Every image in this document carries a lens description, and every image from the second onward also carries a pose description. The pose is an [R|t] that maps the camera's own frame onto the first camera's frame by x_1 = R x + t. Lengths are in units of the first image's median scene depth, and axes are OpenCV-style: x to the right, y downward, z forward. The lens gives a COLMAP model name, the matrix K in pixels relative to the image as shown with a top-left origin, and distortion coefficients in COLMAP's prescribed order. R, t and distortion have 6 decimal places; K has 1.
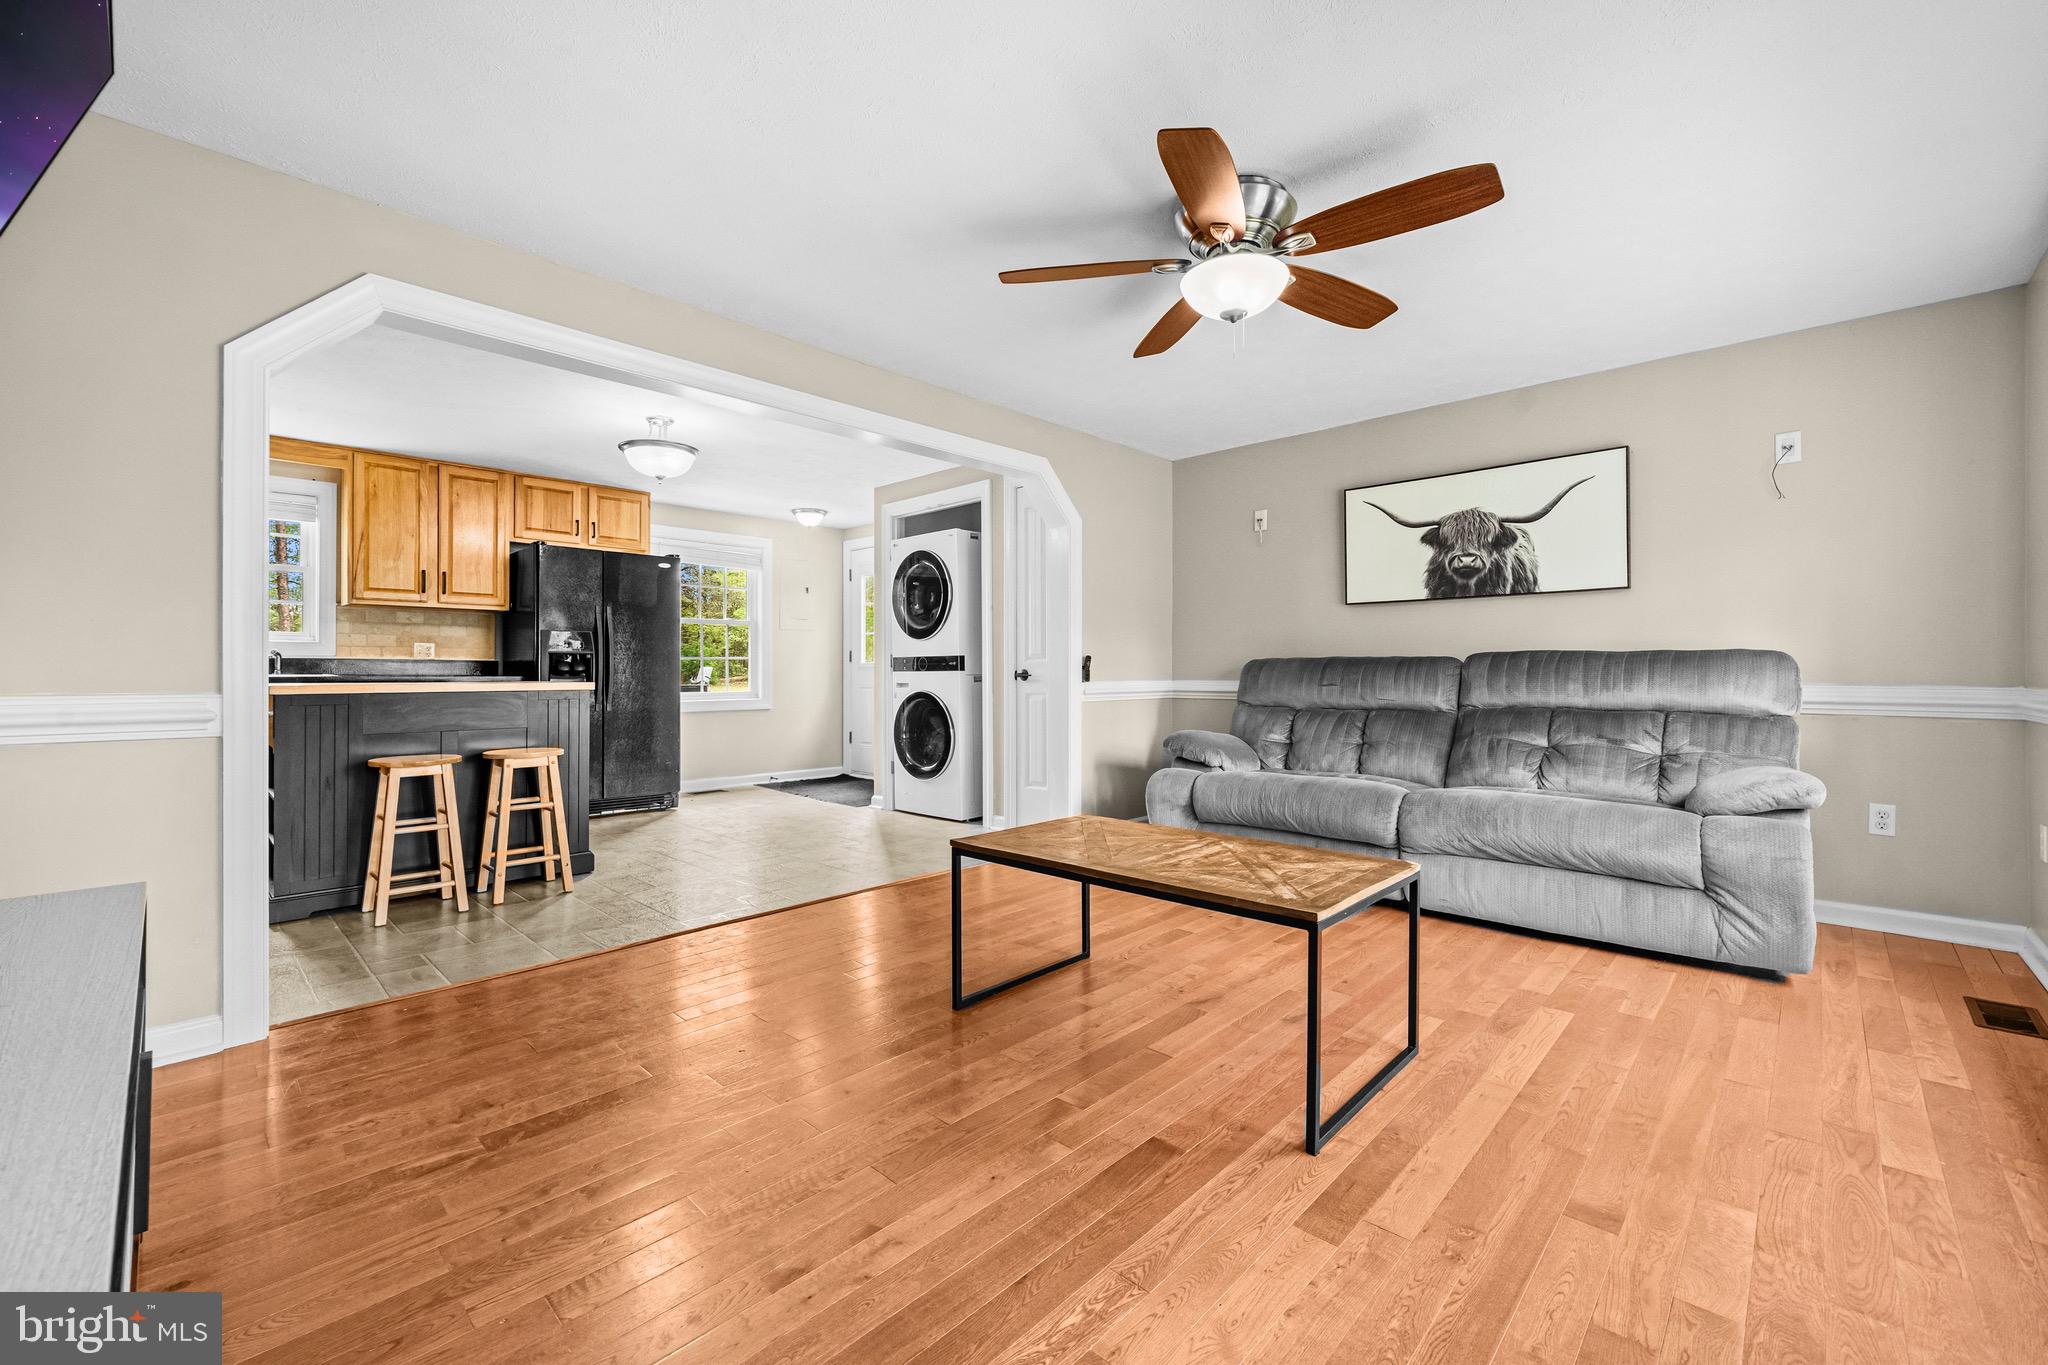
lens RADIAL K [[829.2, 0, 1007.7], [0, 829.2, 668.9], [0, 0, 1]] dist [-0.000617, -0.000071]
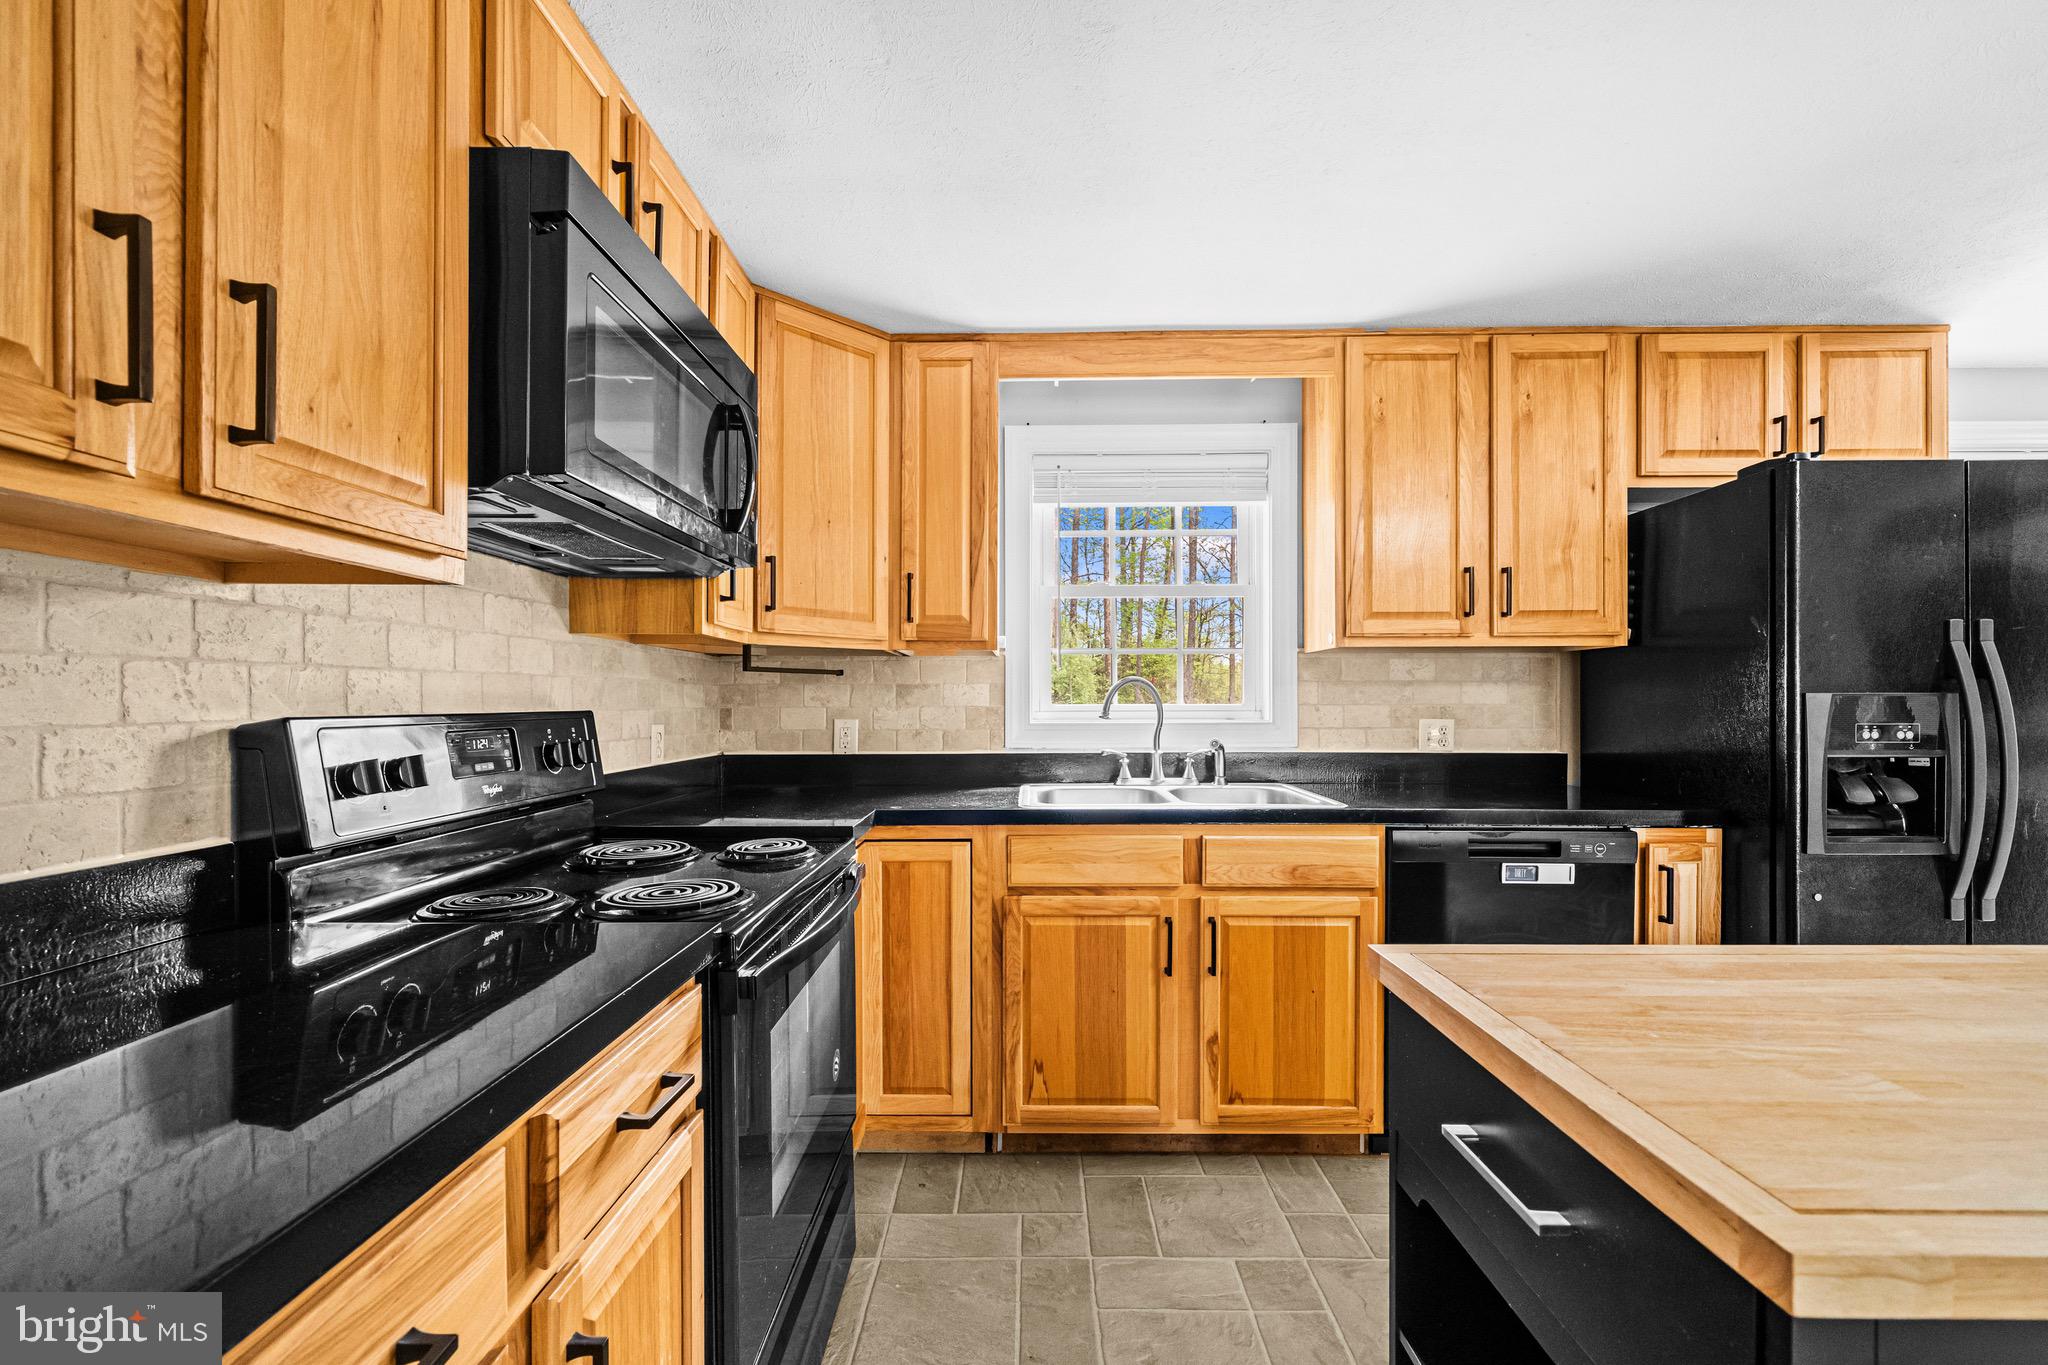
lens RADIAL K [[829.0, 0, 1024.1], [0, 829.0, 704.9], [0, 0, 1]] dist [-0.002486, -0.000441]
pose [[0.693235, -0.001045, -0.720711, -0.543257], [0.004450, 0.999986, 0.002830, -0.044850], [0.720698, -0.005169, 0.693230, 0.500294]]
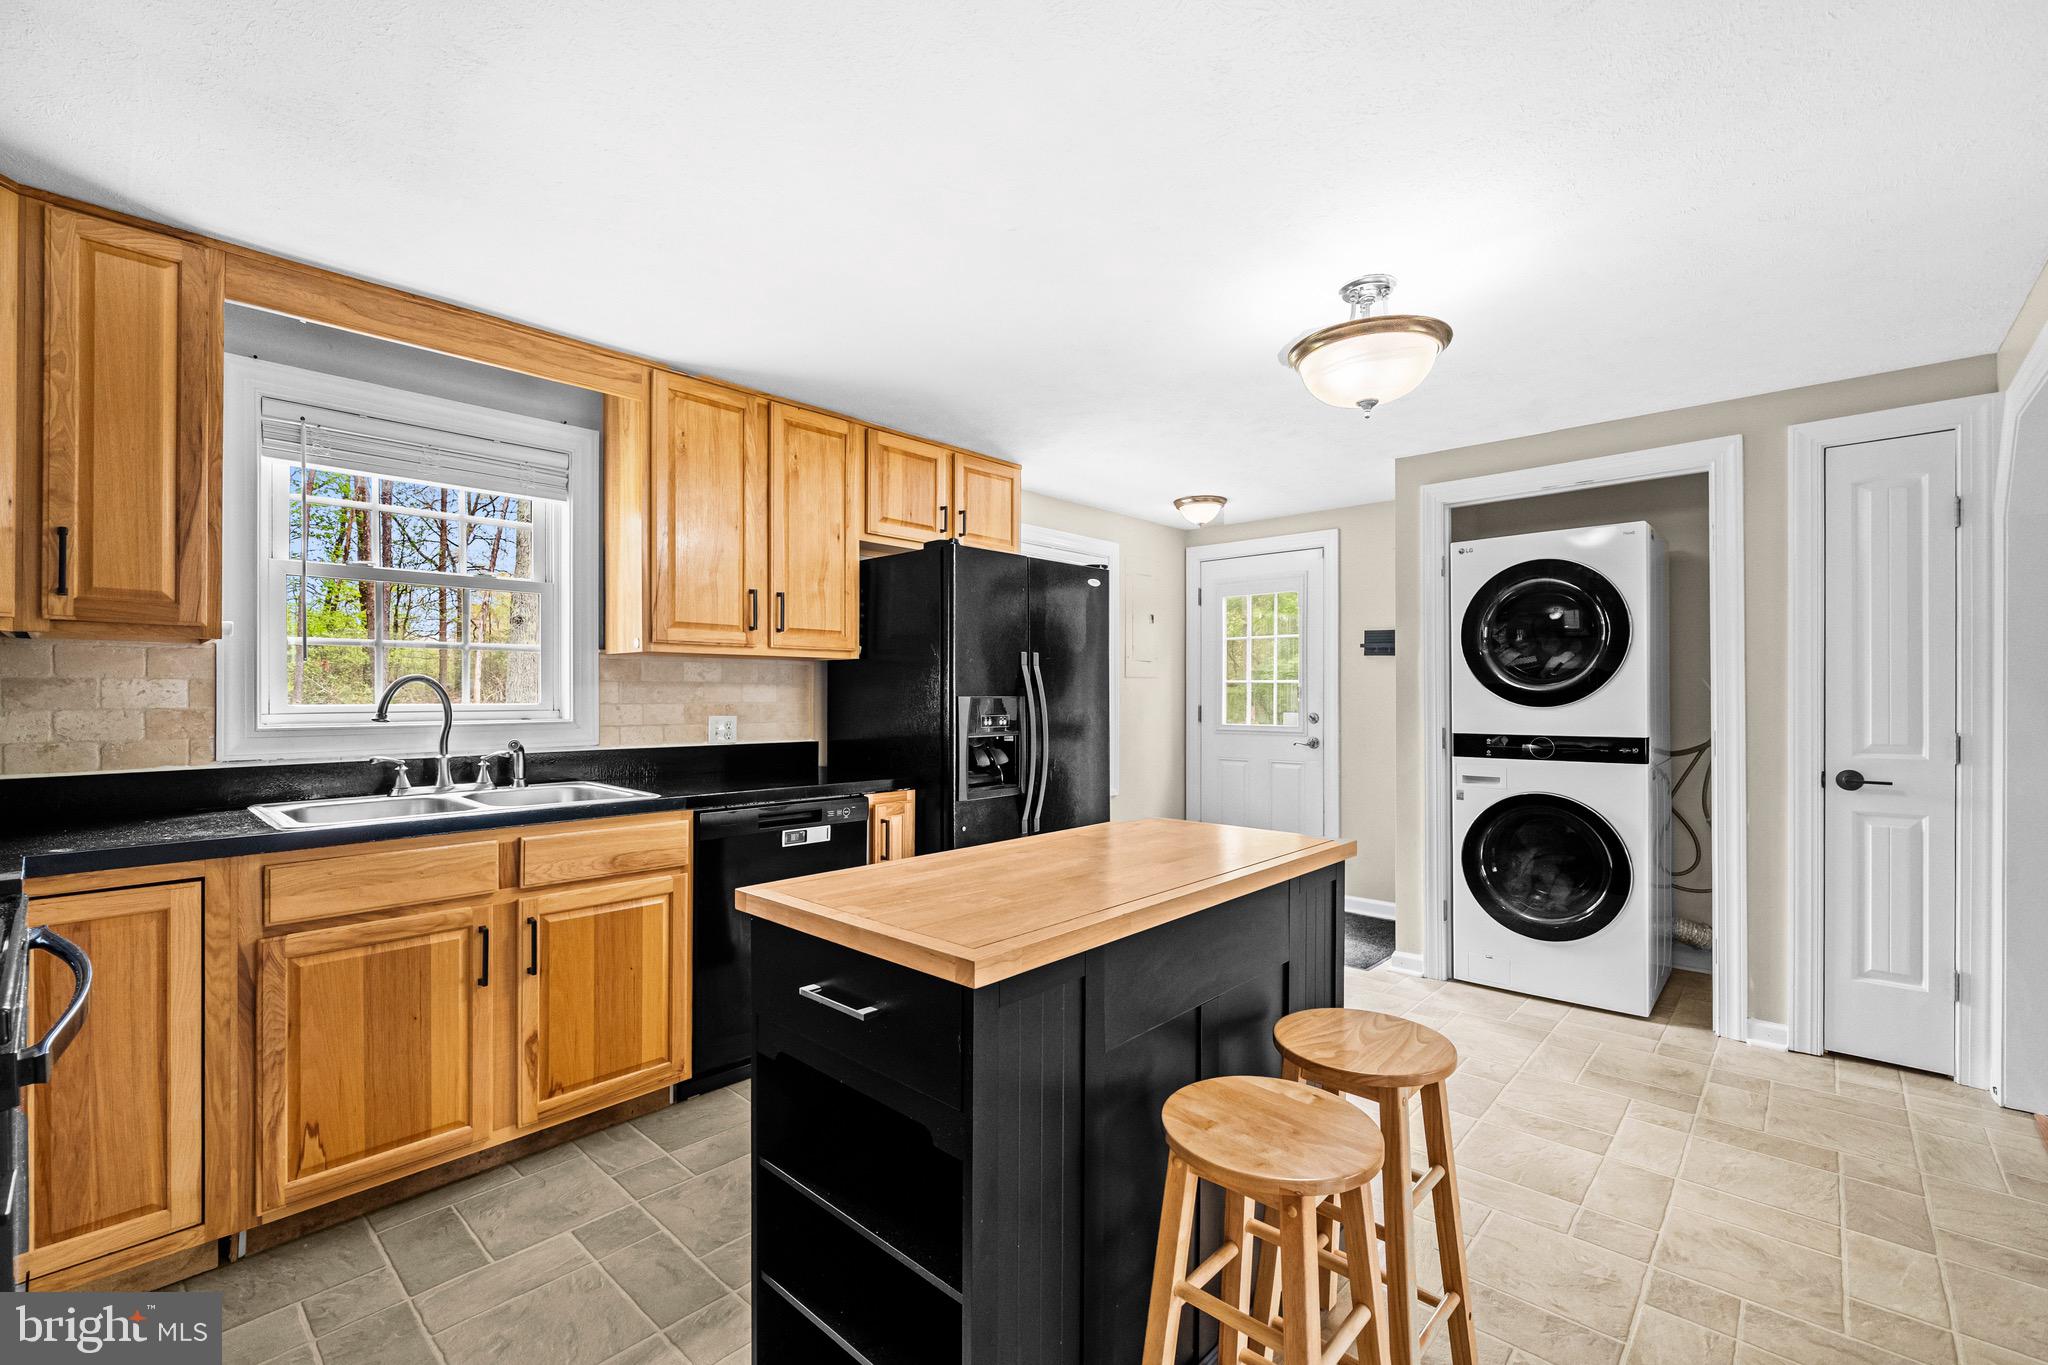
lens RADIAL K [[869.6, 0, 1016.0], [0, 869.6, 695.2], [0, 0, 1]] dist [-0.000736, -0.000030]
pose [[0.999518, -0.000336, 0.031030, -0.546295], [0.000202, 0.999991, 0.004335, -0.050862], [-0.031032, -0.004327, 0.999509, 0.411789]]
